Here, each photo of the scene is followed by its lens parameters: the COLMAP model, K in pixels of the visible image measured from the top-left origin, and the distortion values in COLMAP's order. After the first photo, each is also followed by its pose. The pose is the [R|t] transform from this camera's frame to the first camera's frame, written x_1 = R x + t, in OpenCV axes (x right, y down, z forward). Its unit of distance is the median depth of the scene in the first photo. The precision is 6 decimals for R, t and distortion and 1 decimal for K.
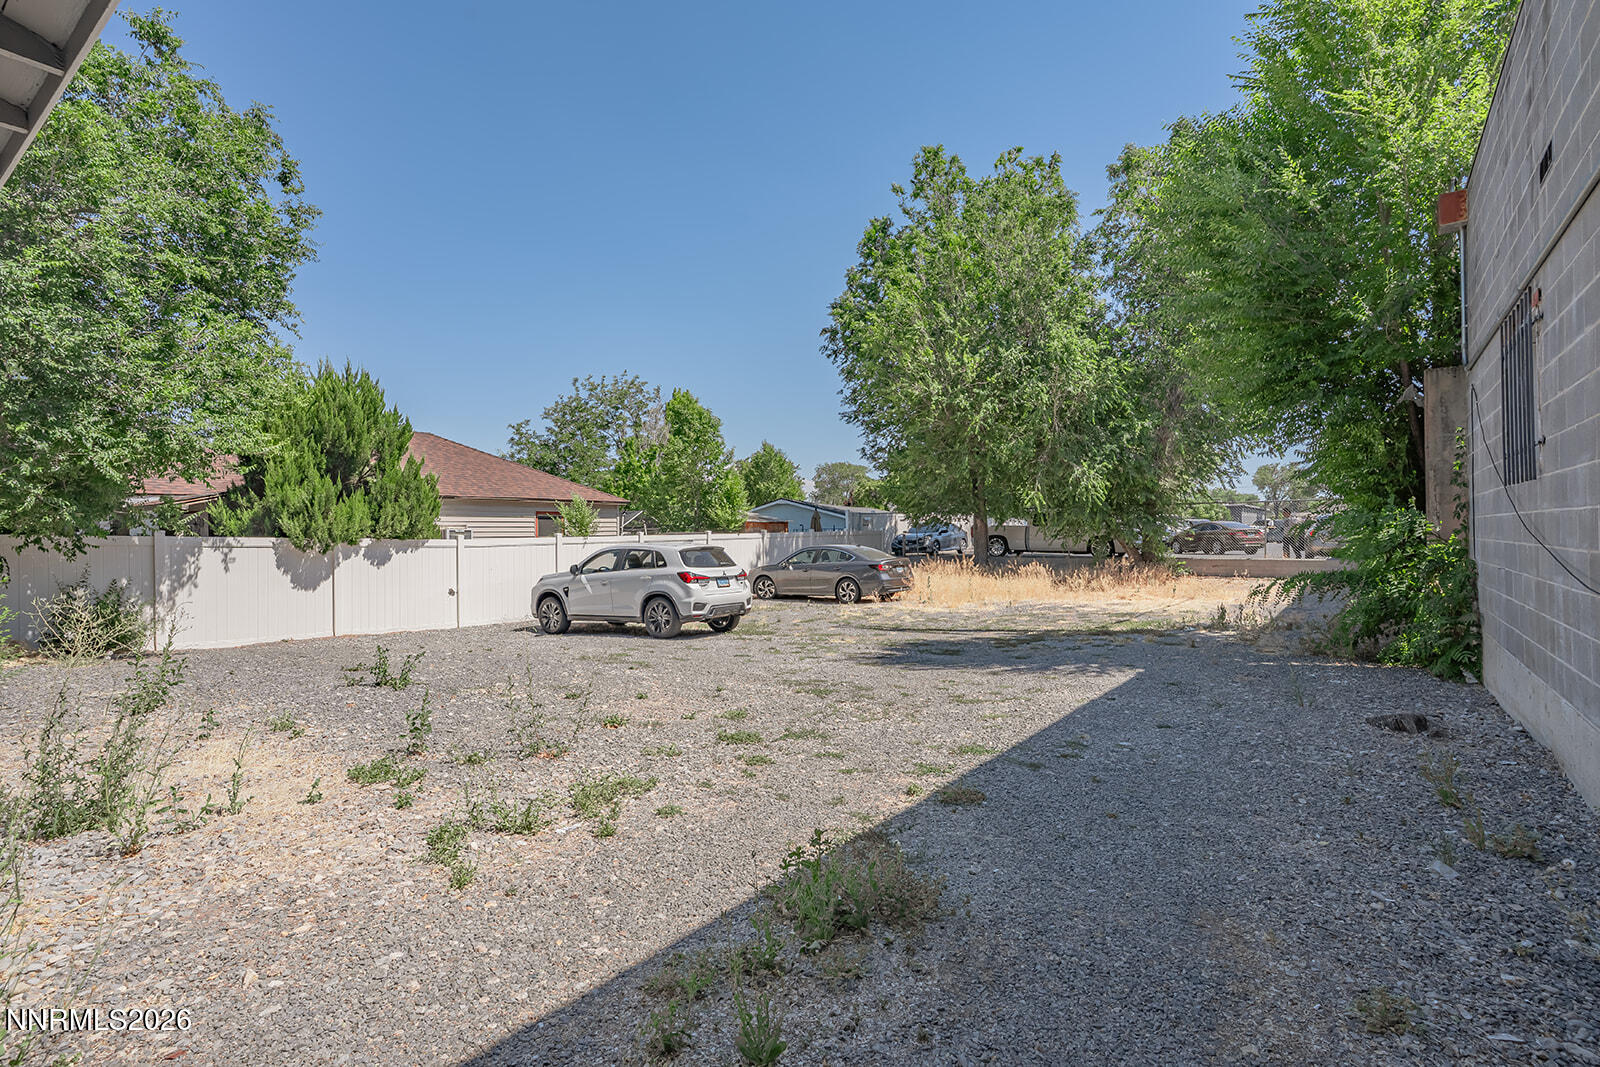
lens RADIAL K [[801.6, 0, 800.0], [0, 801.6, 533.5], [0, 0, 1]] dist [0.001896, 0.000170]
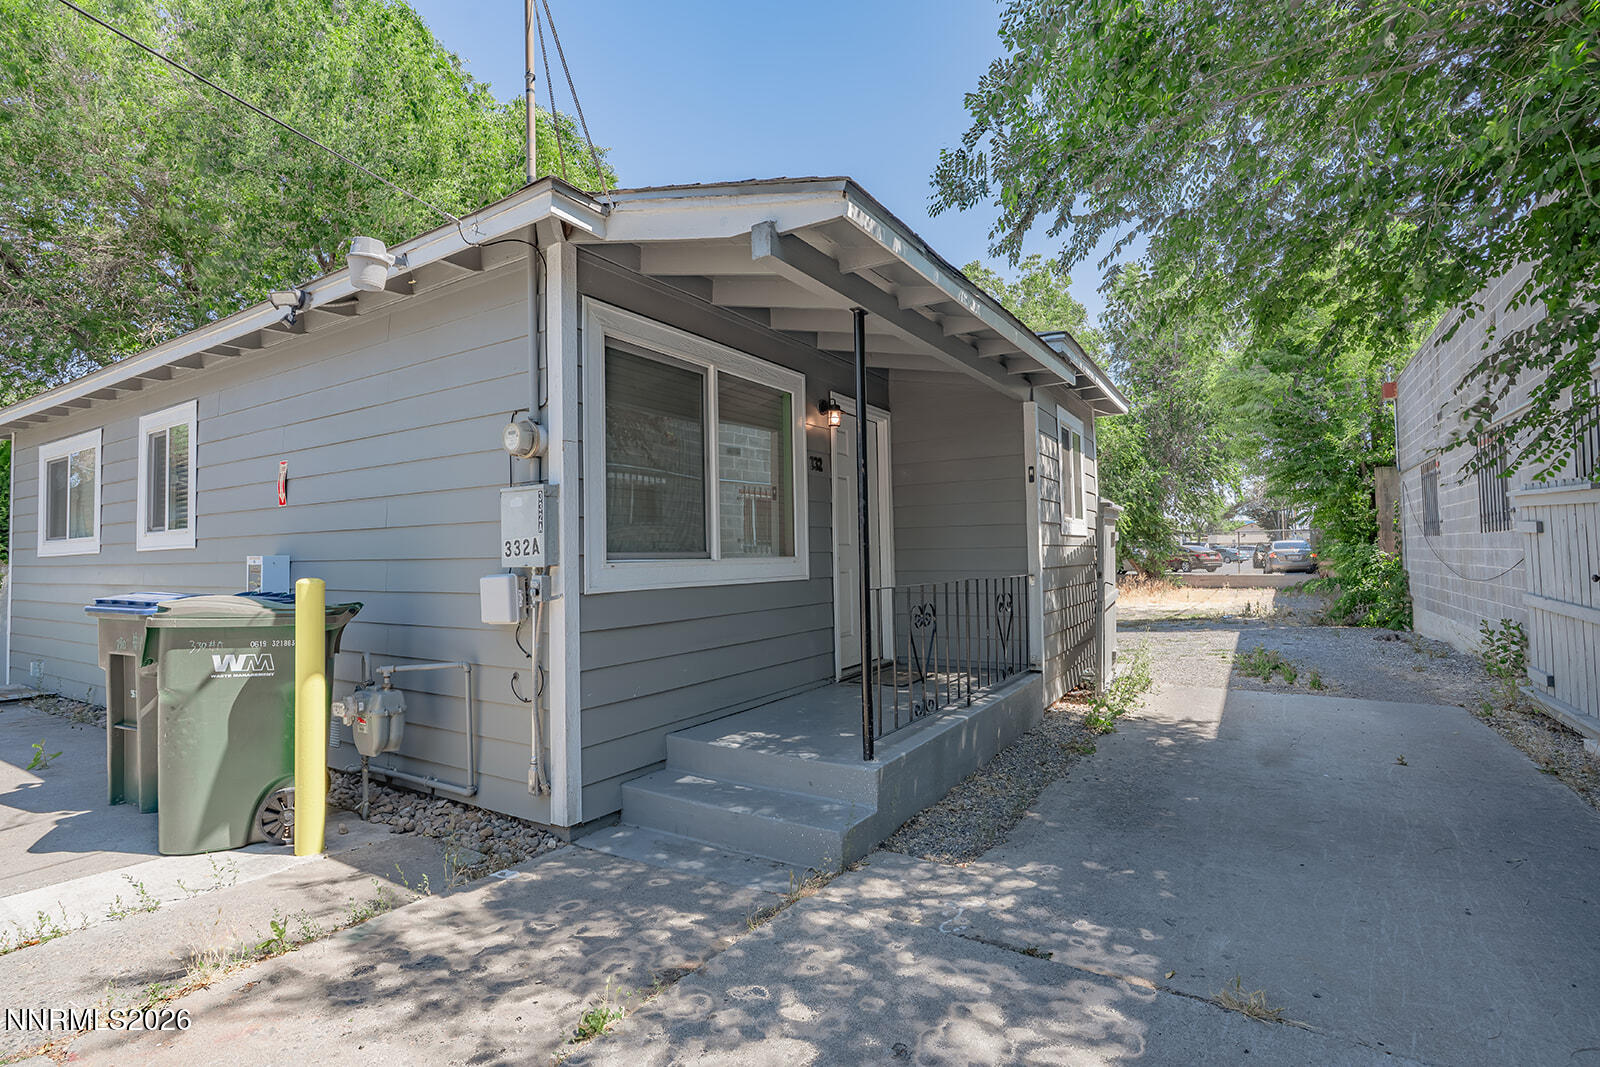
lens RADIAL K [[772.1, 0, 800.0], [0, 772.1, 533.5], [0, 0, 1]] dist [-0.042959, 0.028701]
pose [[0.998353, -0.002563, 0.057316, -0.717768], [0.004232, 0.999570, -0.029027, -0.008570], [-0.057217, 0.029222, 0.997934, -0.741786]]
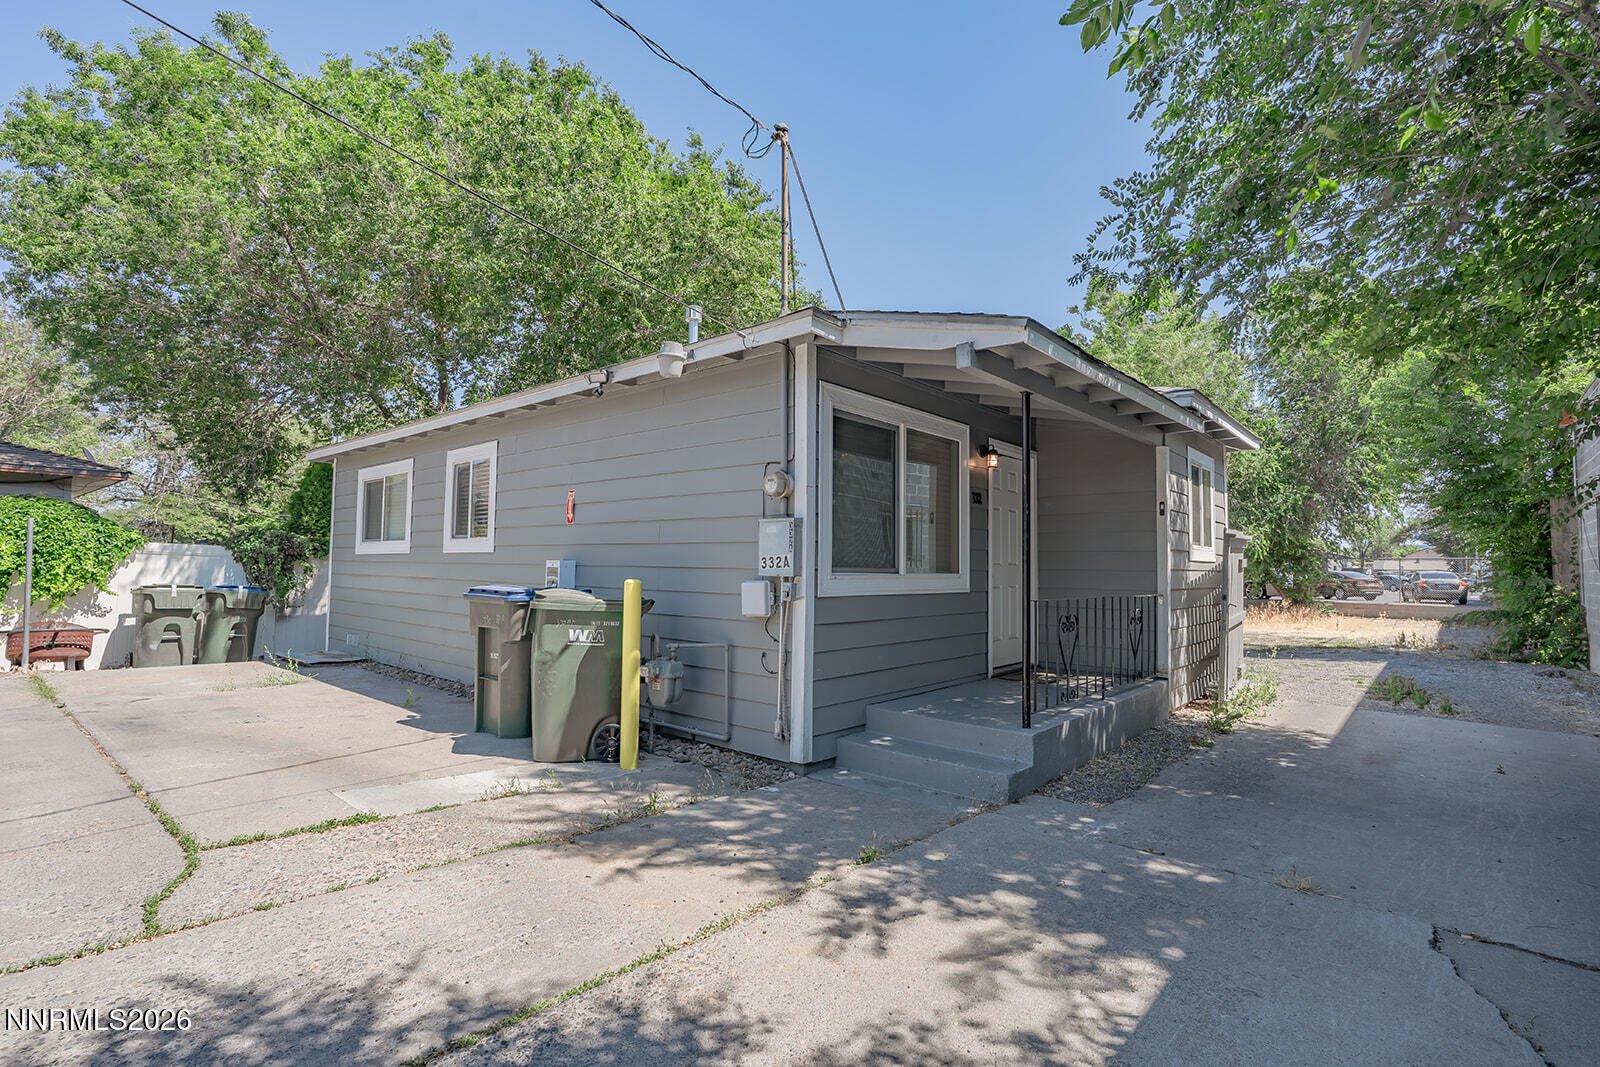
lens RADIAL K [[772.1, 0, 800.0], [0, 772.1, 533.5], [0, 0, 1]] dist [-0.042959, 0.028701]
pose [[0.994868, 0.022182, -0.098717, -0.772019], [-0.026466, 0.998754, -0.042299, -0.011228], [0.097656, 0.044695, 0.994216, -0.910747]]
